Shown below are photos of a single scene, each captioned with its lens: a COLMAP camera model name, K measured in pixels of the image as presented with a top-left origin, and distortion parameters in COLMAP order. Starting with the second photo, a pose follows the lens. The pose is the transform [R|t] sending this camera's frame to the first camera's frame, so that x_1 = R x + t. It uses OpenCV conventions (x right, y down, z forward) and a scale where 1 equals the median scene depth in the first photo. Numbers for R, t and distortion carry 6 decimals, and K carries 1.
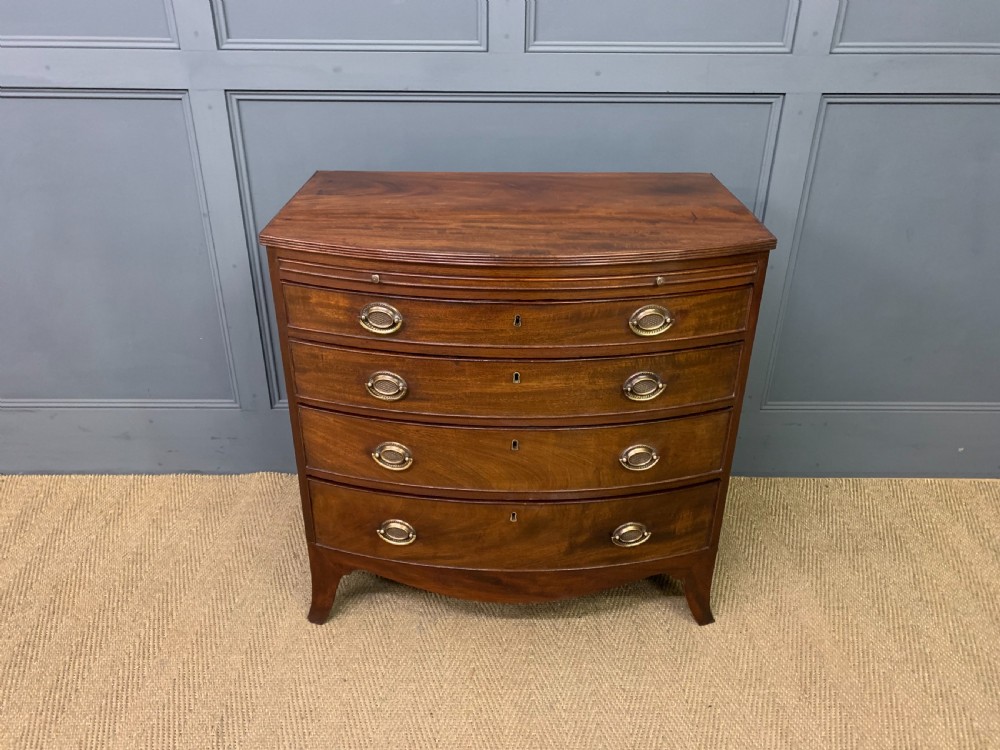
lens RADIAL K [[771.2, 0, 494.4], [0, 771.2, 369.5], [0, 0, 1]] dist [0.025214, -0.005725]
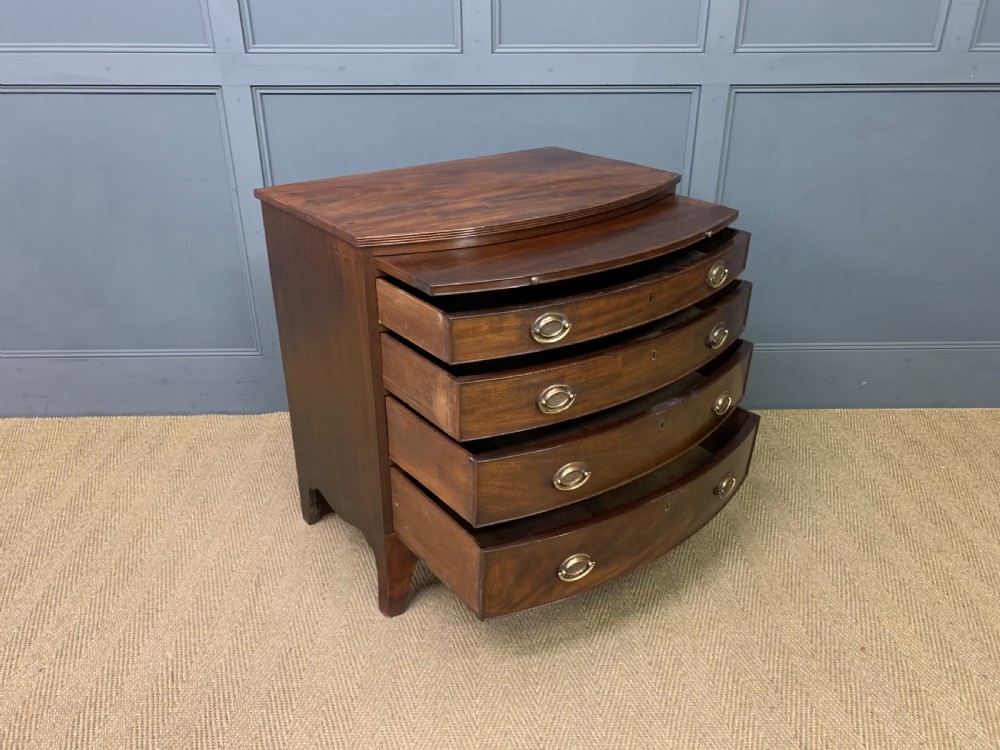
lens RADIAL K [[770.1, 0, 501.5], [0, 770.1, 374.8], [0, 0, 1]] dist [0.018704, 0.004775]
pose [[0.999767, -0.014629, 0.015850, 0.028326], [0.014893, 0.999751, -0.016641, 0.136839], [-0.015602, 0.016873, 0.999736, -0.251158]]
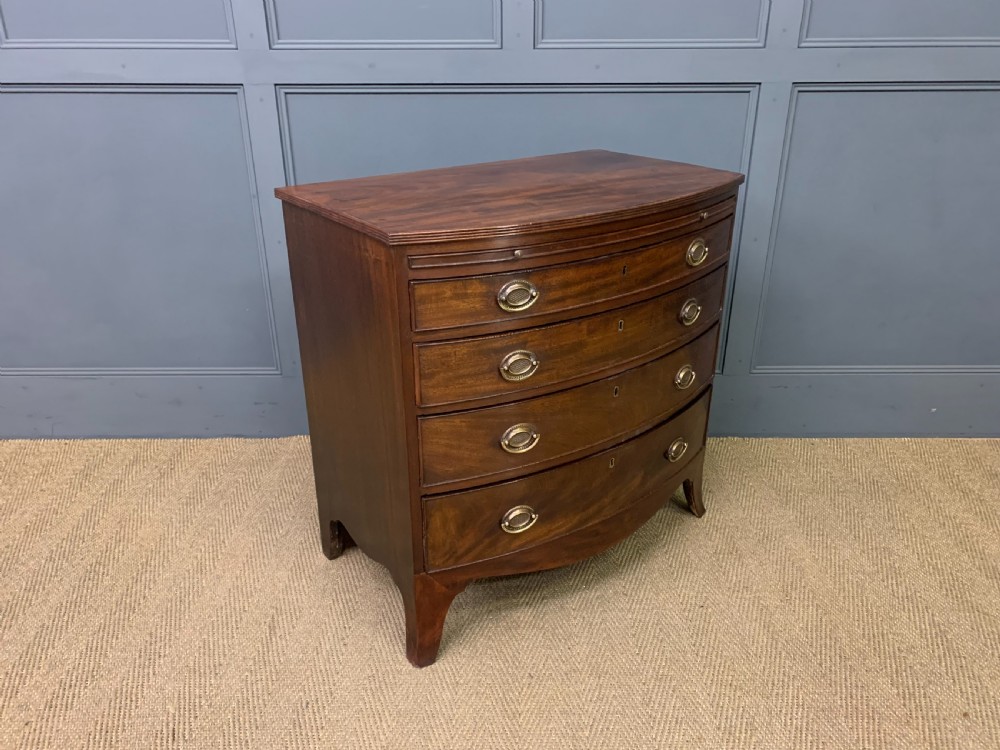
lens RADIAL K [[770.5, 0, 503.6], [0, 770.5, 377.7], [0, 0, 1]] dist [0.021479, -0.000376]
pose [[0.999957, -0.007018, -0.006006, -0.002658], [0.006712, 0.998755, -0.049437, 0.145038], [0.006345, 0.049394, 0.998759, -0.137459]]
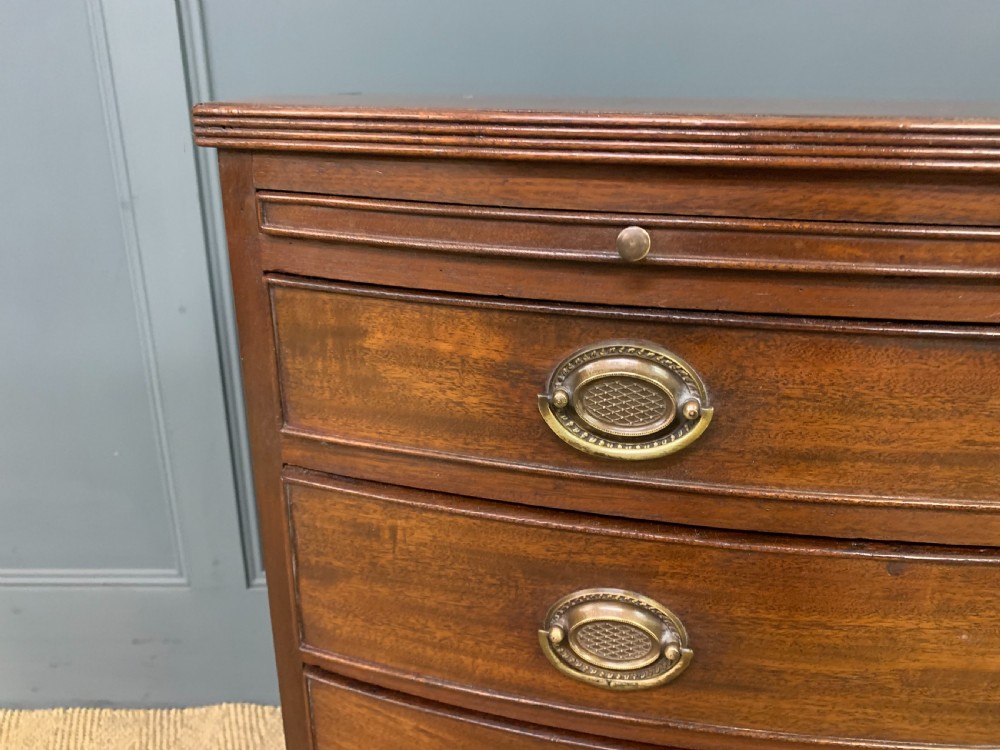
lens RADIAL K [[781.2, 0, 497.3], [0, 781.2, 378.8], [0, 0, 1]] dist [0.014291, 0.001725]
pose [[0.999997, 0.001761, 0.001454, -0.157518], [-0.001575, 0.992867, -0.119216, -0.034349], [-0.001654, 0.119214, 0.992867, 0.595042]]
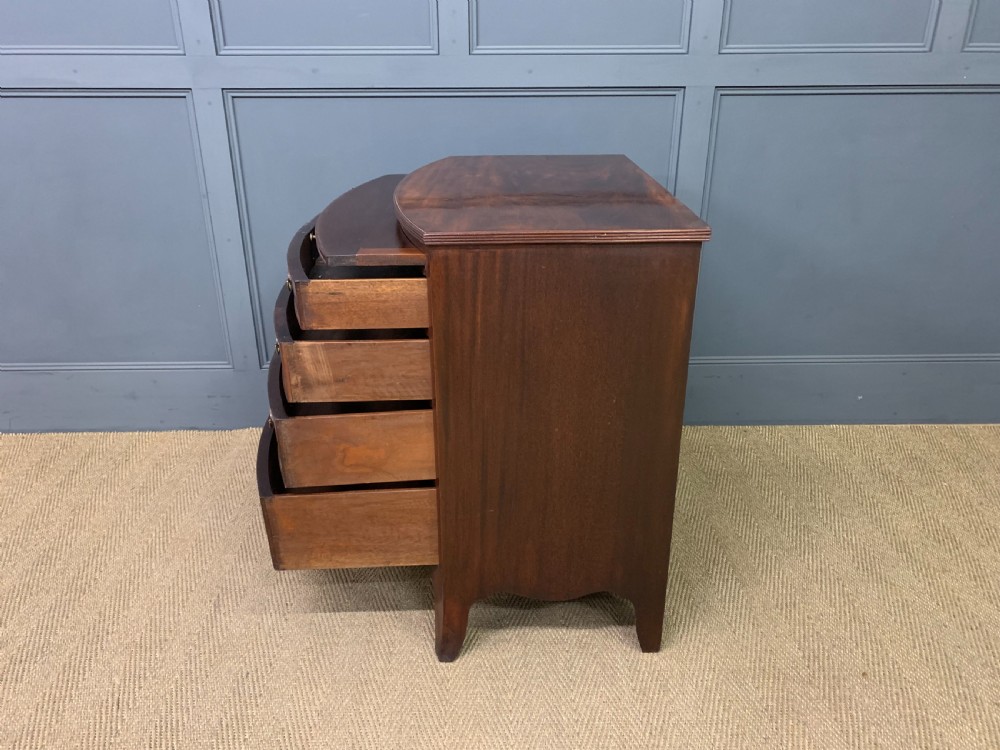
lens RADIAL K [[769.7, 0, 490.7], [0, 769.7, 374.7], [0, 0, 1]] dist [0.023212, -0.003094]
pose [[0.999846, -0.014740, 0.009493, 0.056368], [0.015265, 0.998208, -0.057853, 0.171195], [-0.008624, 0.057989, 0.998280, -0.192655]]
